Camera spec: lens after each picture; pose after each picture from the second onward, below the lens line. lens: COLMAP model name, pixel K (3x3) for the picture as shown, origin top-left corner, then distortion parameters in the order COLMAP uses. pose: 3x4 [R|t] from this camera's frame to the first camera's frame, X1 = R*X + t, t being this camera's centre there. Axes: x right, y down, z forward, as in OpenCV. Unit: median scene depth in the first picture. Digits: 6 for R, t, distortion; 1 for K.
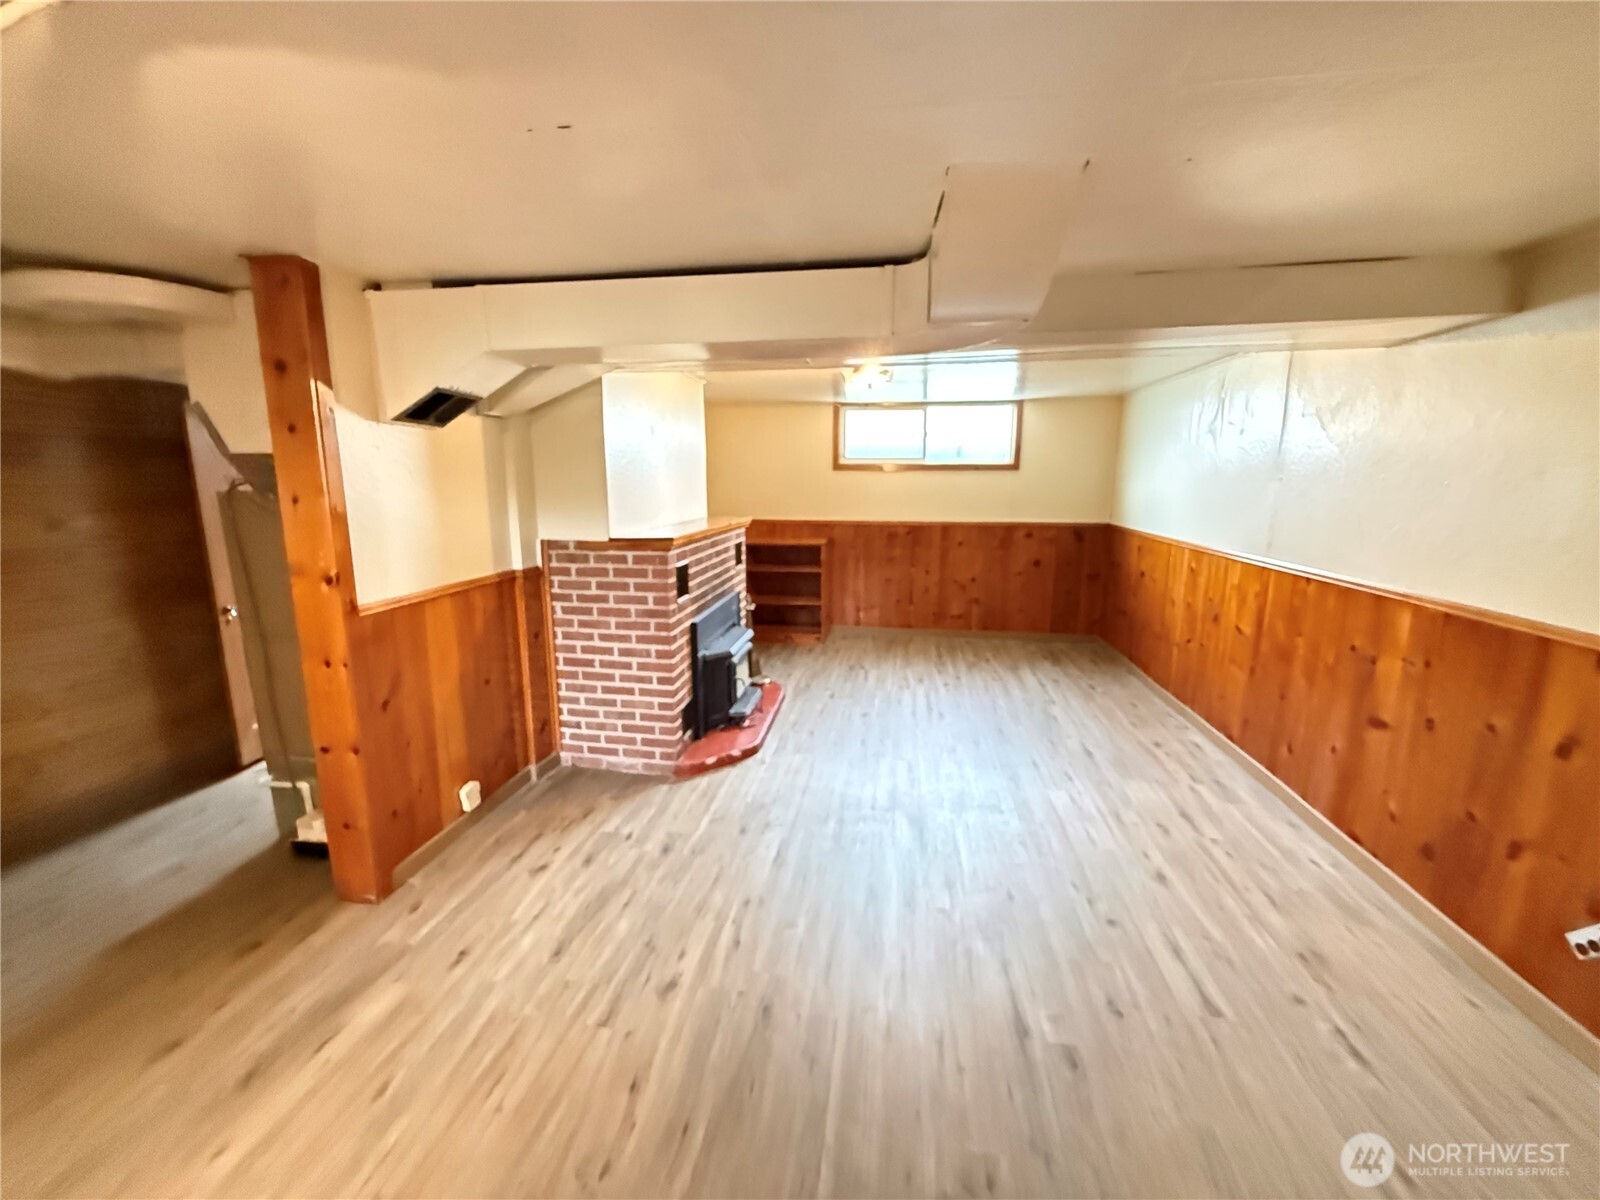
lens RADIAL K [[636.8, 0, 800.0], [0, 636.8, 600.0], [0, 0, 1]] dist [-0.000773, 0.000077]
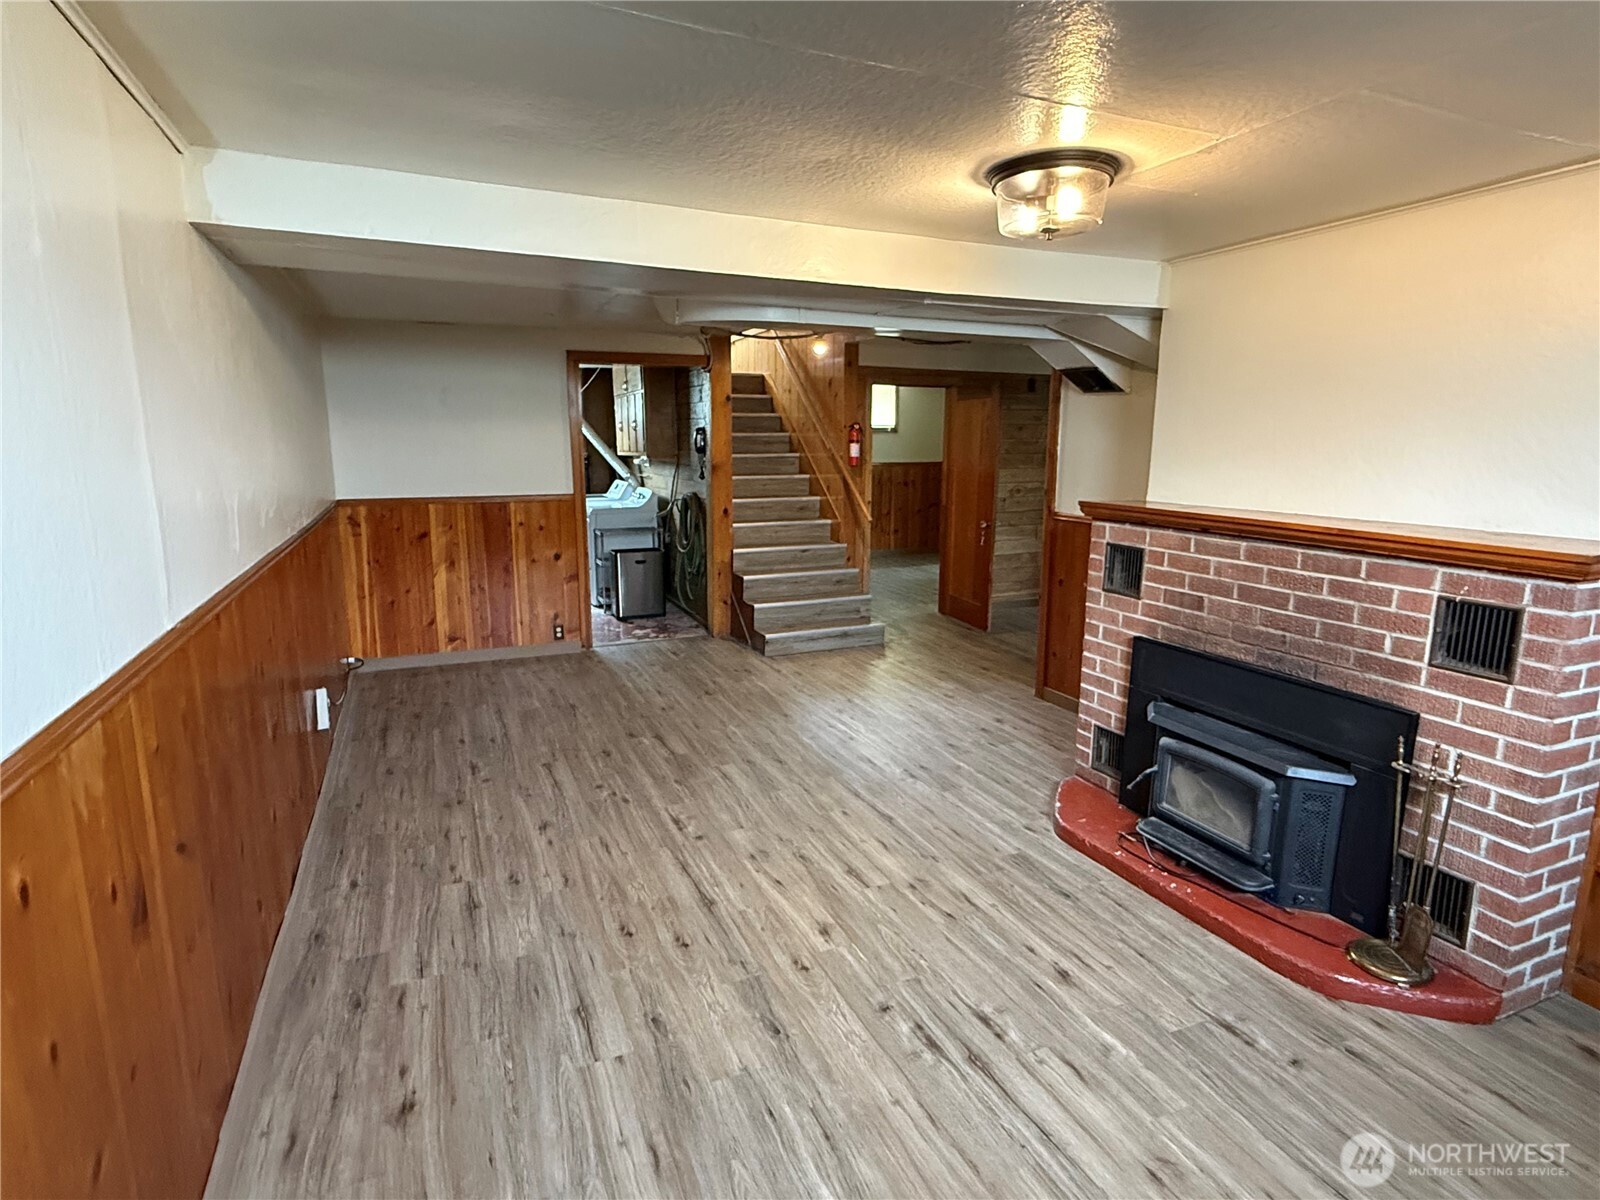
lens RADIAL K [[847.5, 0, 800.0], [0, 847.5, 600.0], [0, 0, 1]] dist [-0.001720, 0.000359]
pose [[-0.842105, 0.099726, -0.530012, 0.789766], [-0.104915, 0.933688, 0.342374, -0.350910], [0.529010, 0.343921, -0.775801, 1.868148]]
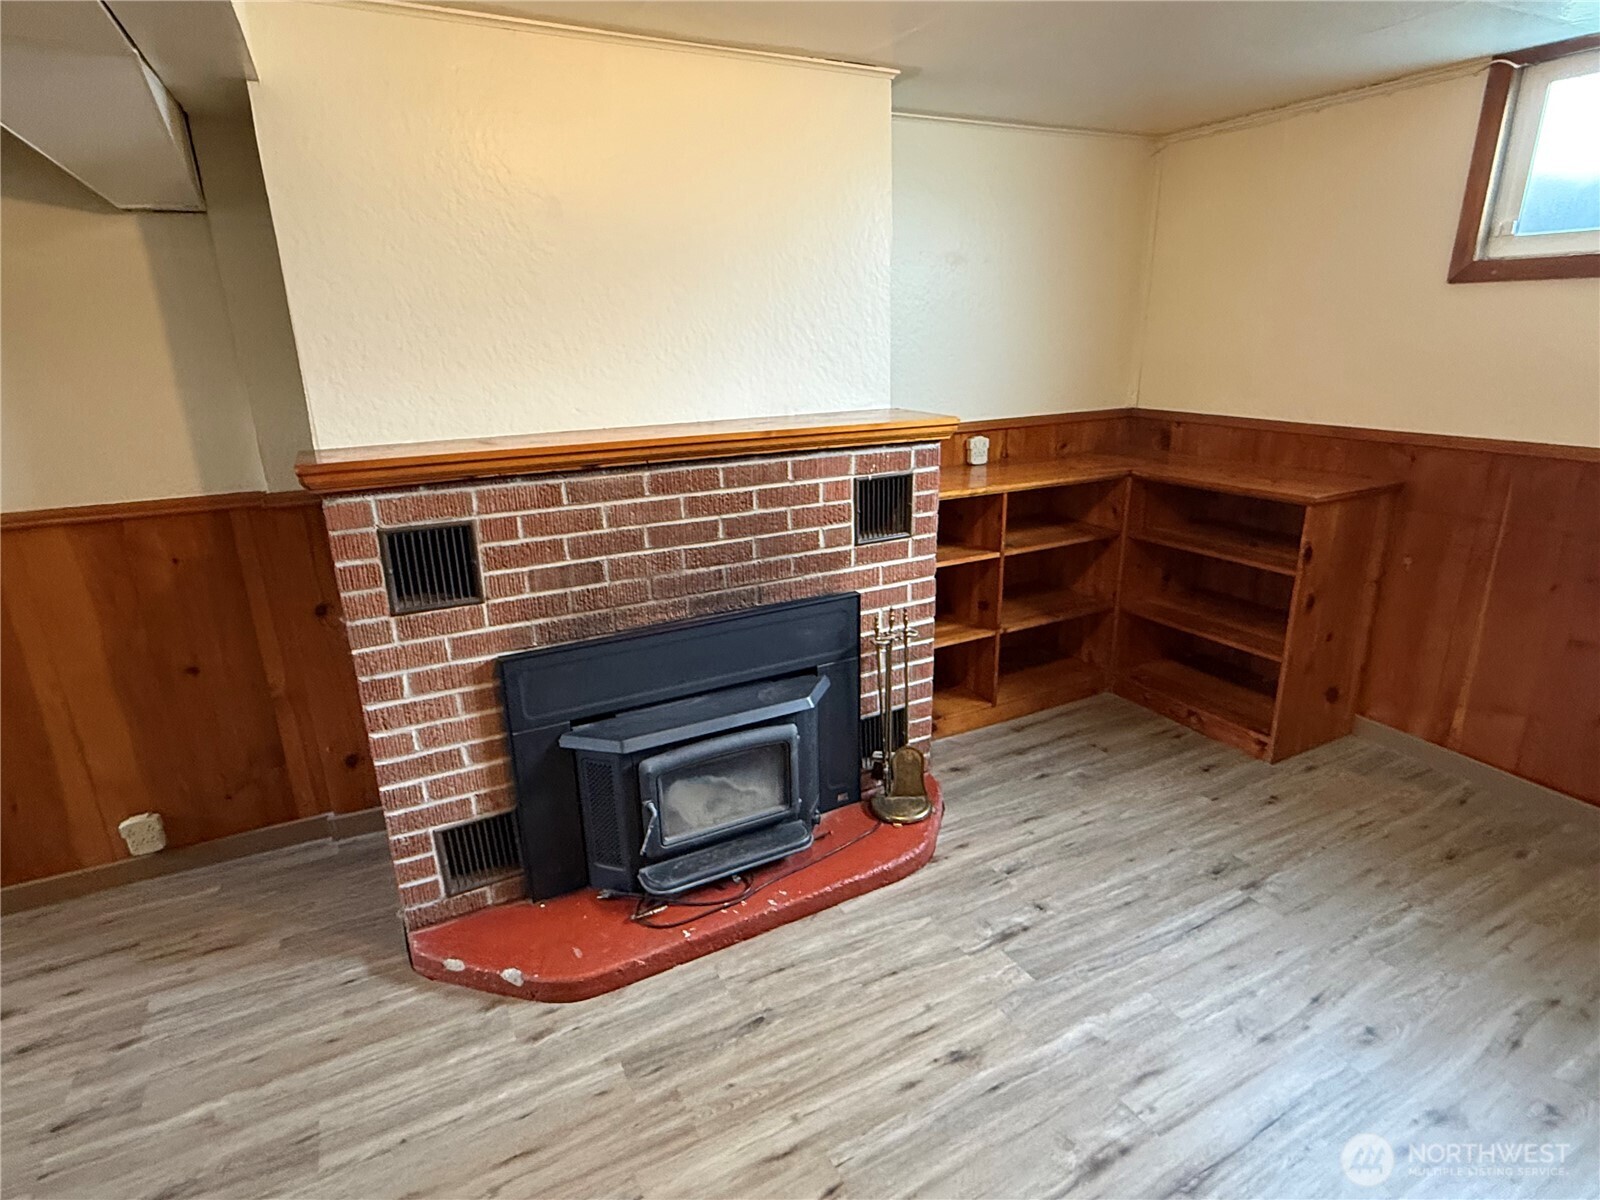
lens RADIAL K [[847.5, 0, 800.0], [0, 847.5, 600.0], [0, 0, 1]] dist [-0.001720, 0.000359]
pose [[0.601278, 0.230434, -0.765091, 0.488955], [-0.131564, 0.972996, 0.189657, -0.176105], [0.788134, -0.013377, 0.615358, 0.988007]]
